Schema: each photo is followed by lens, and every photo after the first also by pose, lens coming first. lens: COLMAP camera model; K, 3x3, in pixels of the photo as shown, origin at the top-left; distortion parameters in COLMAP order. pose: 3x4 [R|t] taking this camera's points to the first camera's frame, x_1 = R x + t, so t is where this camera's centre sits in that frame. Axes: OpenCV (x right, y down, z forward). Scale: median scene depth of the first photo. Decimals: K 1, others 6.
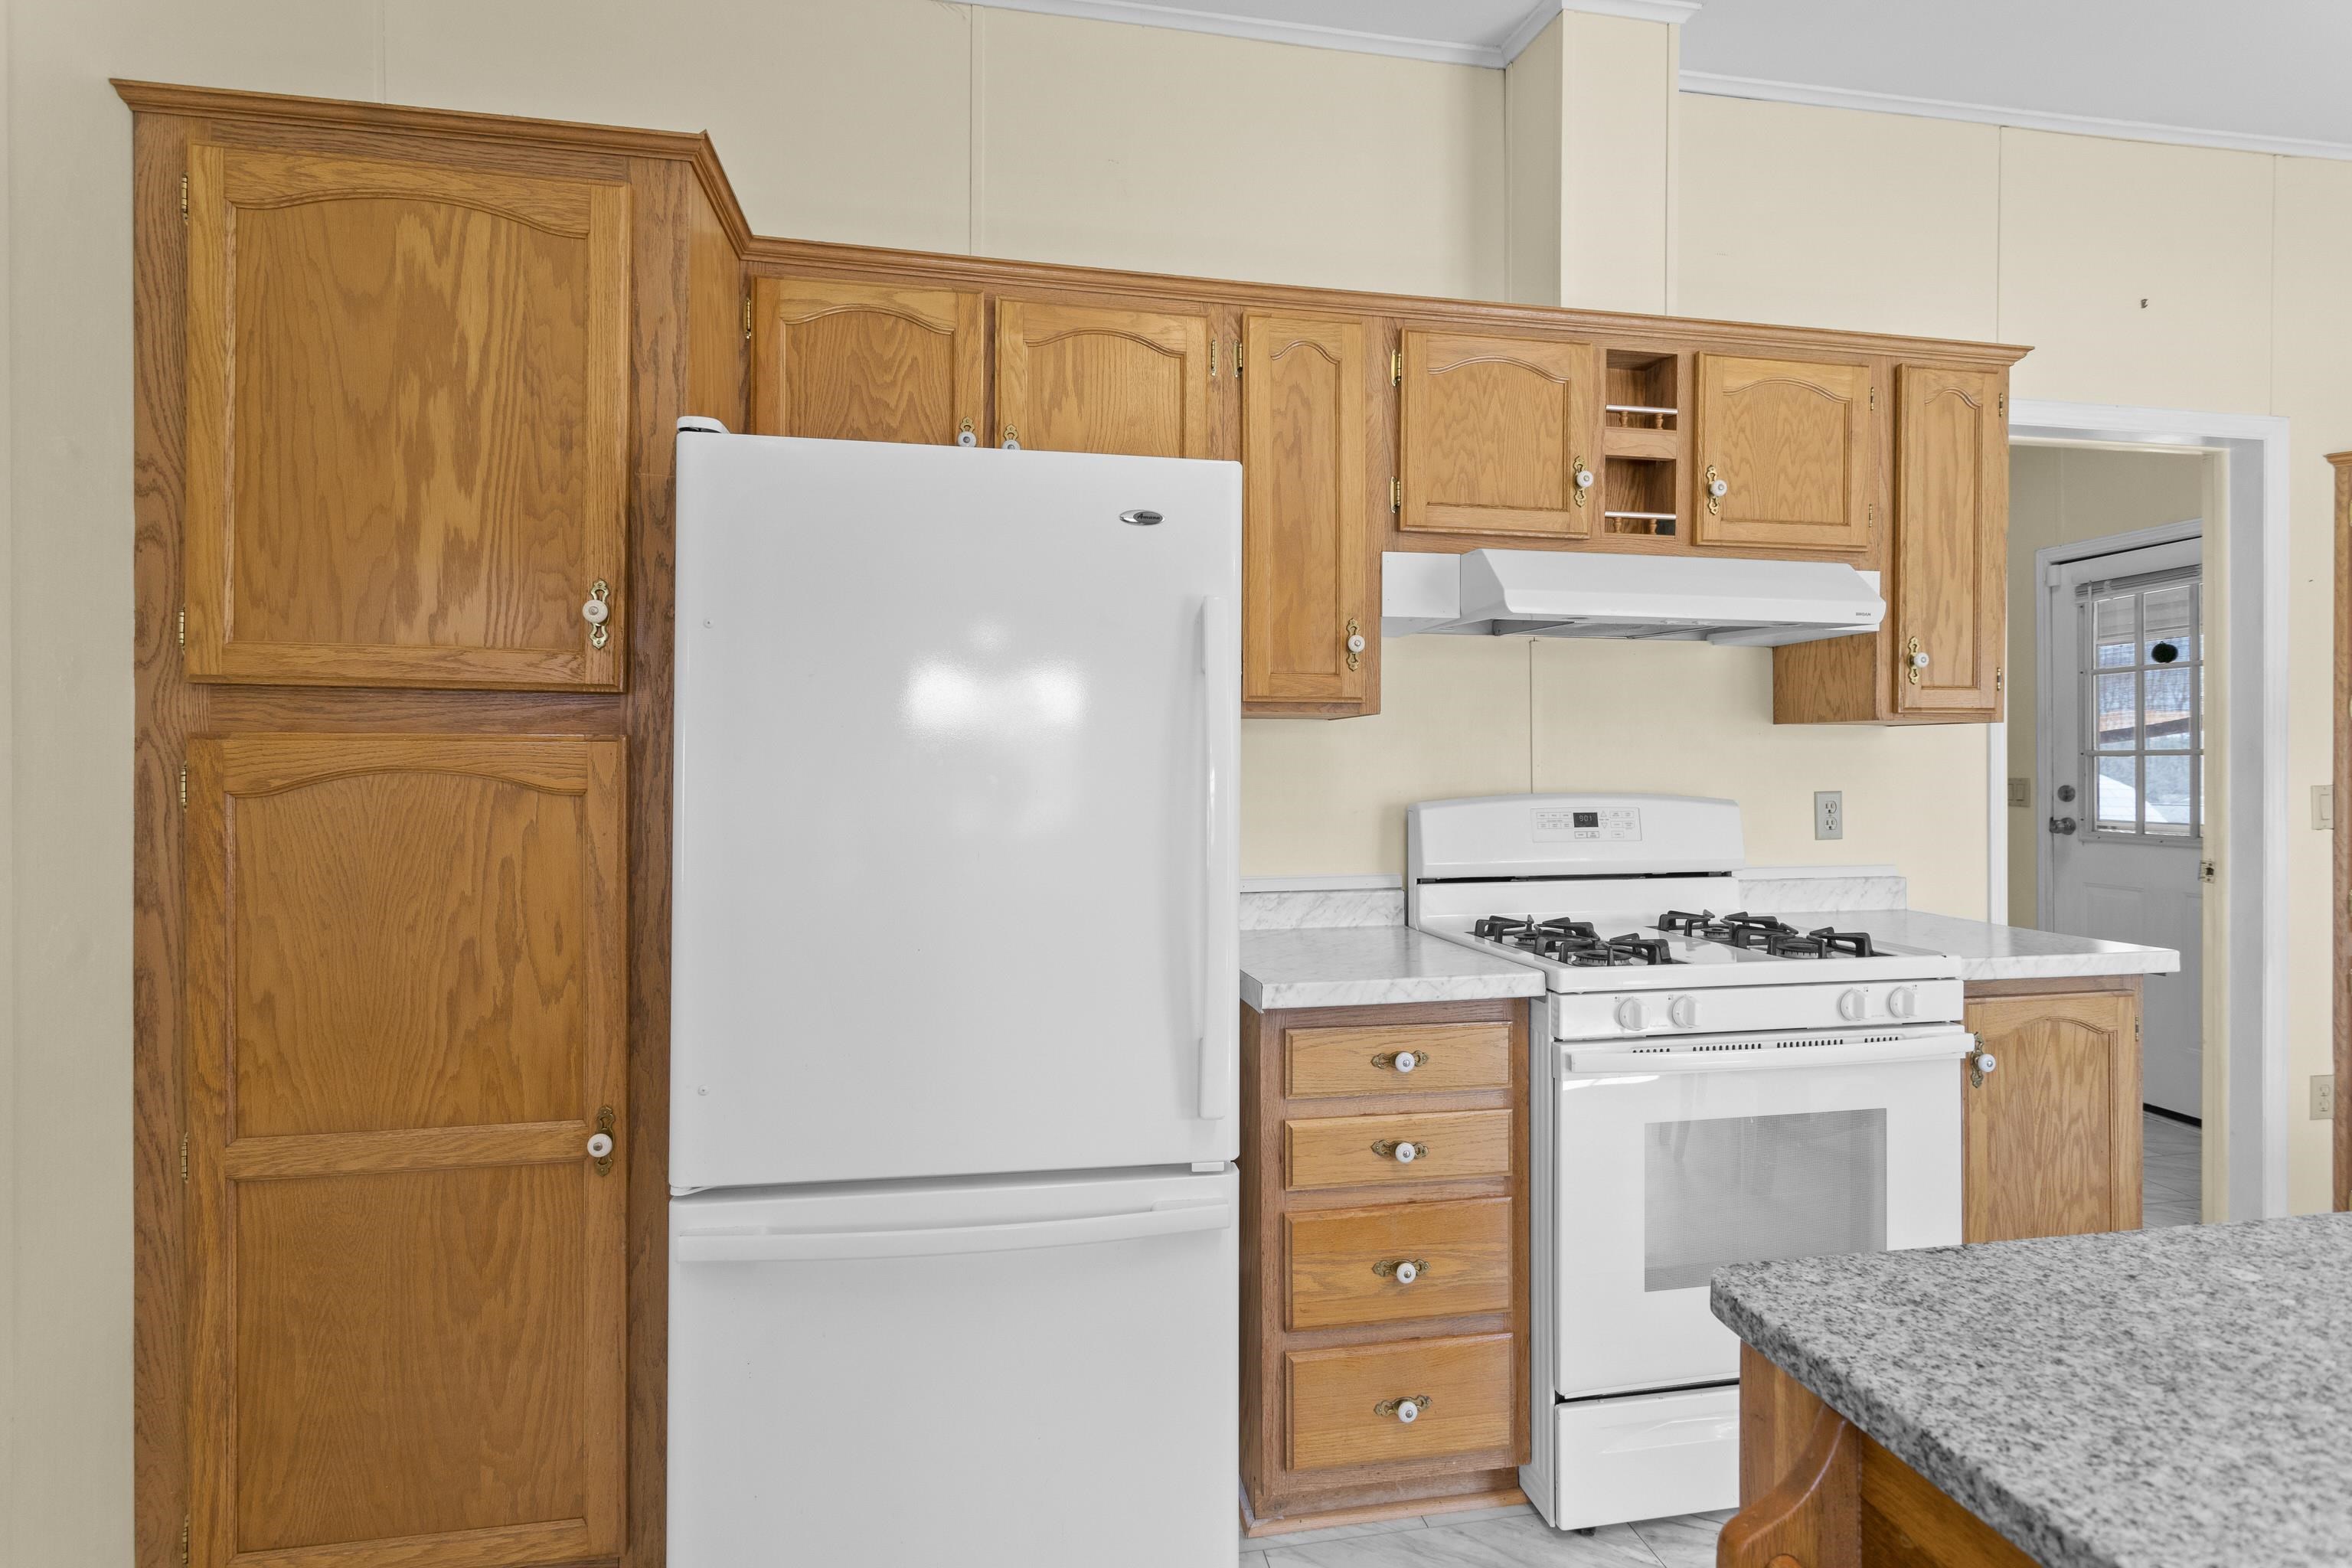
lens RADIAL K [[1109.7, 0, 1186.4], [0, 1109.7, 766.7], [0, 0, 1]] dist [-0.001729, 0.001361]
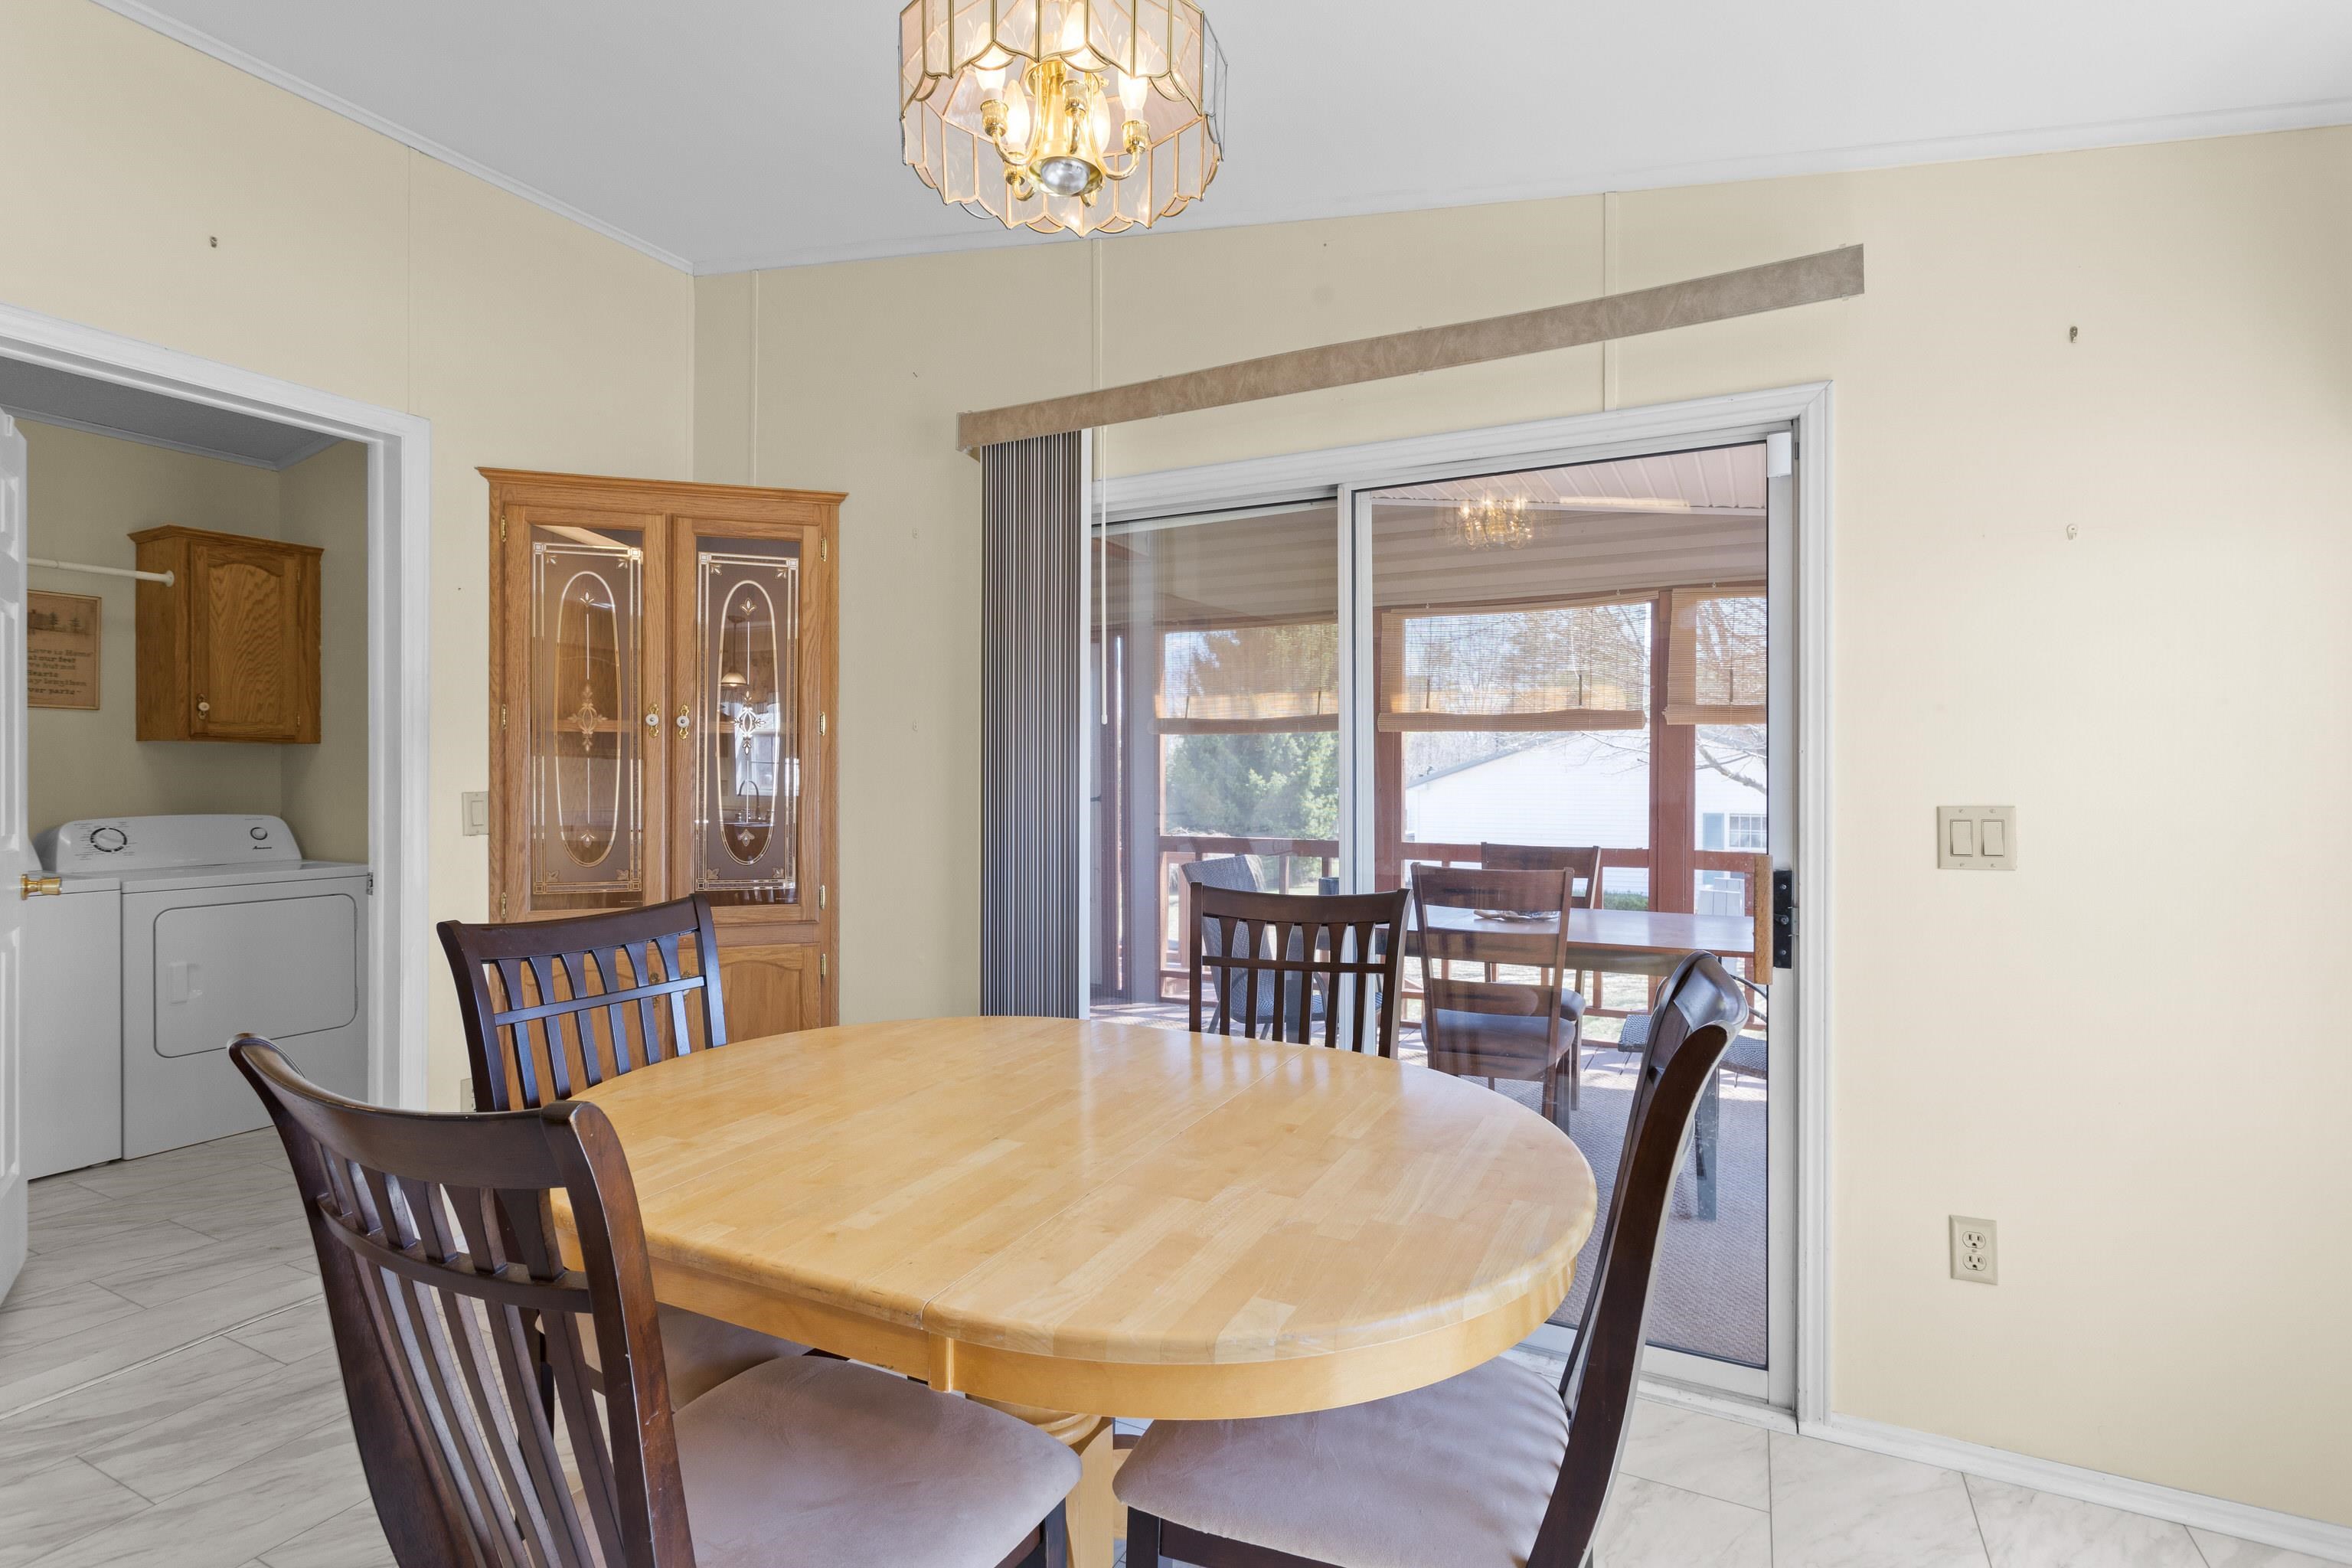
lens RADIAL K [[1107.1, 0, 1197.9], [0, 1107.1, 775.7], [0, 0, 1]] dist [0.000447, 0.000382]
pose [[0.600251, 0.001490, 0.799810, 0.903752], [-0.002229, 0.999997, -0.000190, 0.000641], [-0.799808, -0.001669, 0.600253, -0.204083]]
